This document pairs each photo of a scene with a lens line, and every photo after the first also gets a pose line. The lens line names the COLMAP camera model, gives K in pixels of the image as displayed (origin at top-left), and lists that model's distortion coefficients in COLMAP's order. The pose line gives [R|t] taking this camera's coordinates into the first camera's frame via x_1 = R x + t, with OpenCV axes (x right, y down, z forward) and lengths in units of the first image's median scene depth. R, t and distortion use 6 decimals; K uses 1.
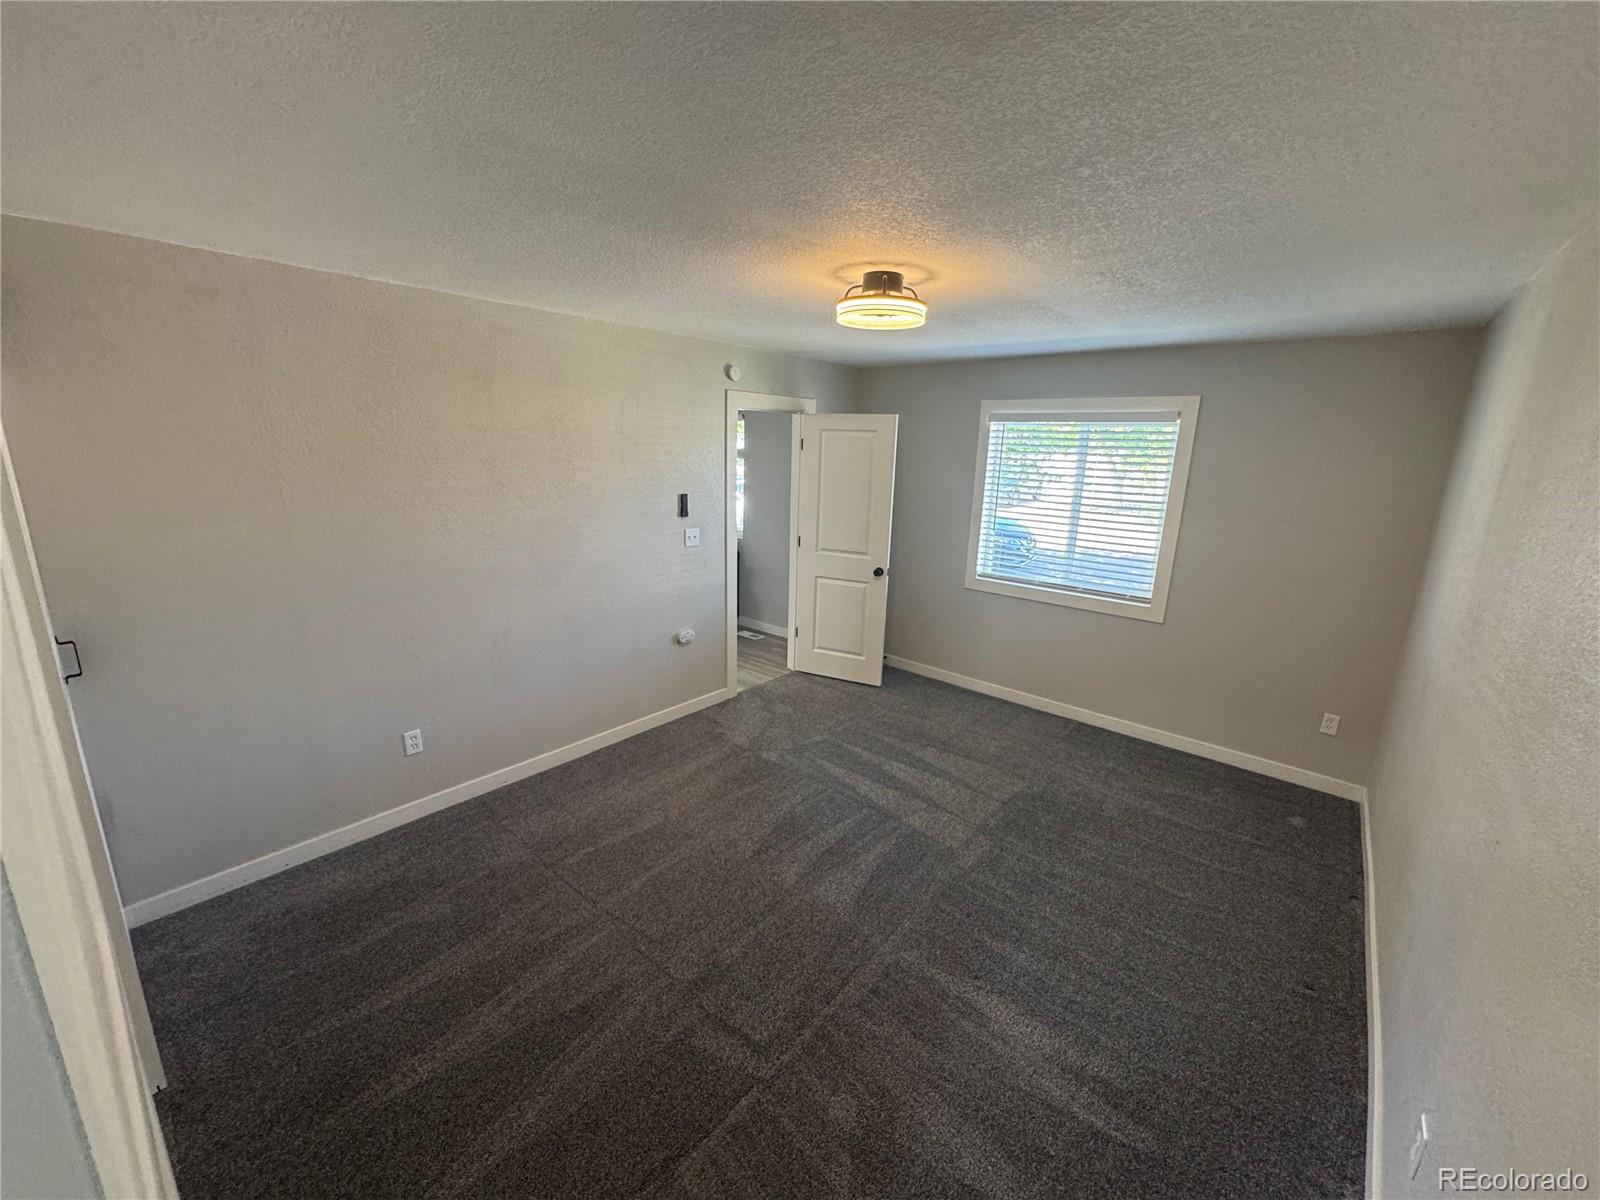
lens RADIAL K [[642.0, 0, 802.1], [0, 642.0, 601.9], [0, 0, 1]] dist [0.000859, -0.000467]
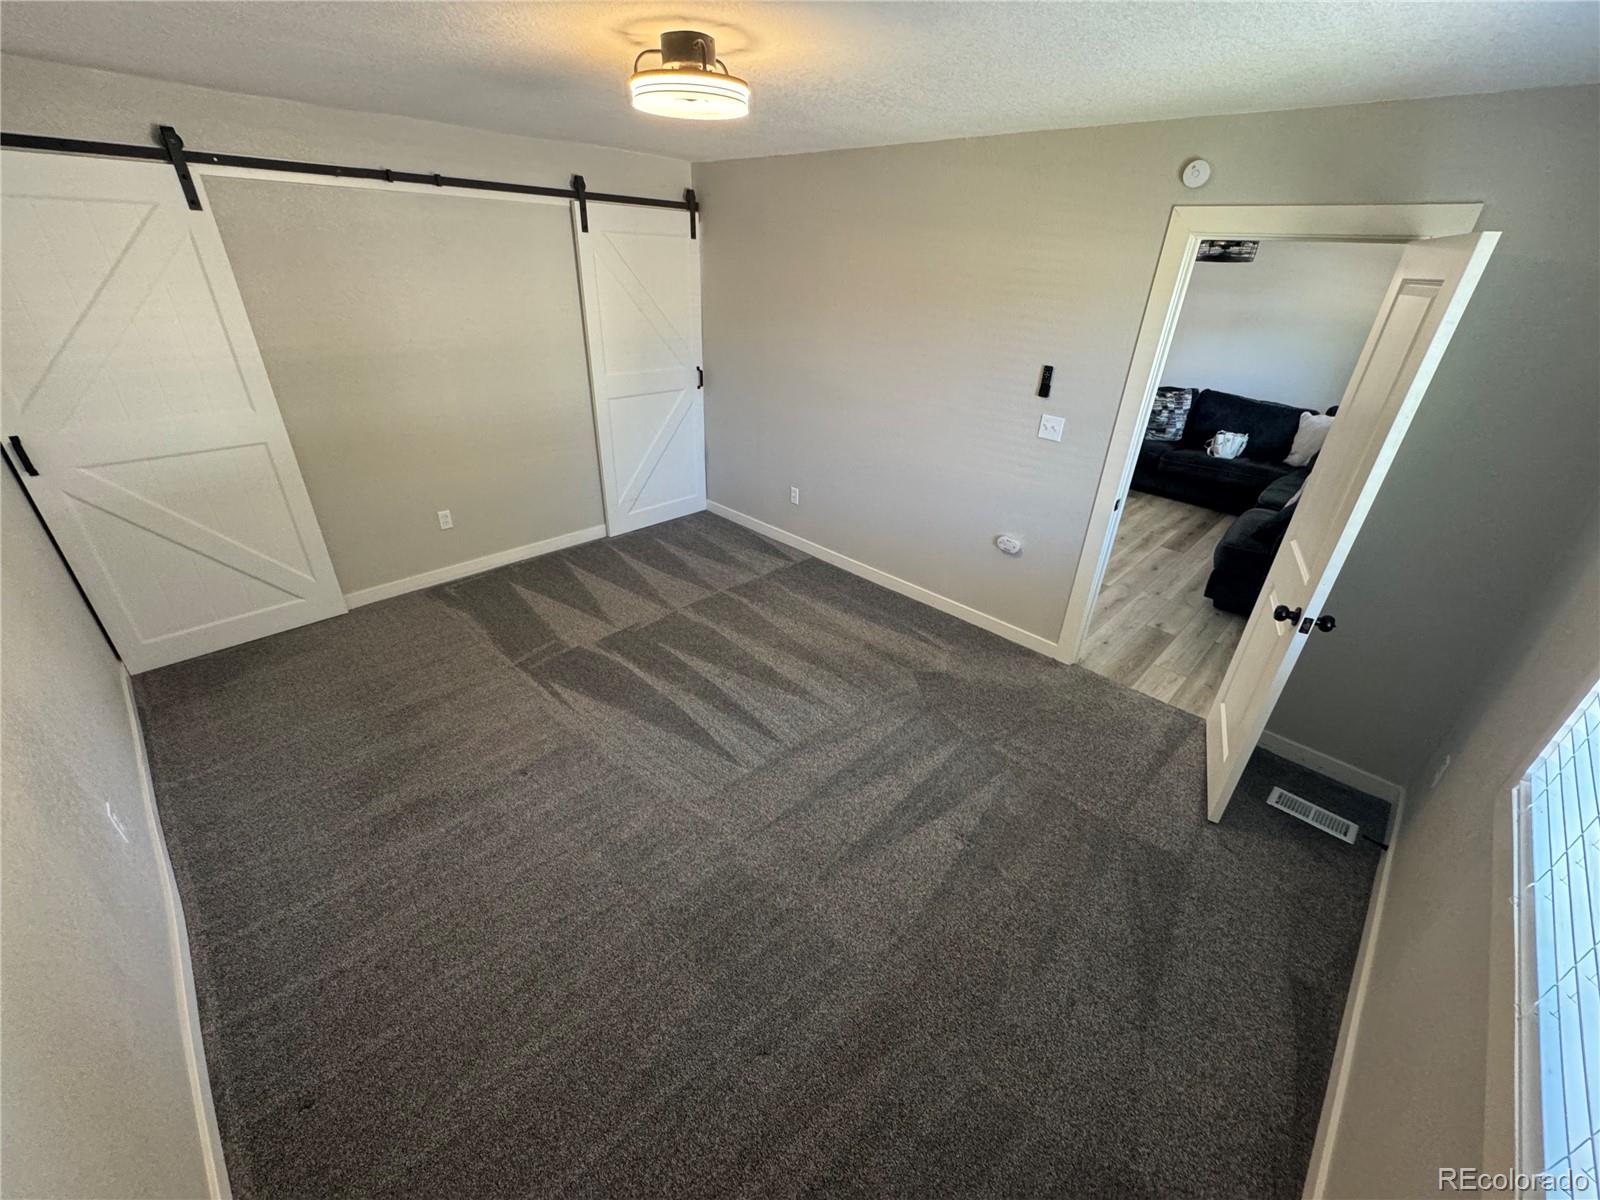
lens RADIAL K [[642.0, 0, 803.7], [0, 642.0, 599.2], [0, 0, 1]] dist [0.000859, -0.000467]
pose [[-0.076677, 0.438544, -0.895433, 0.641018], [-0.283043, 0.851556, 0.441293, -0.185254], [0.956037, 0.287283, 0.058832, 0.751133]]
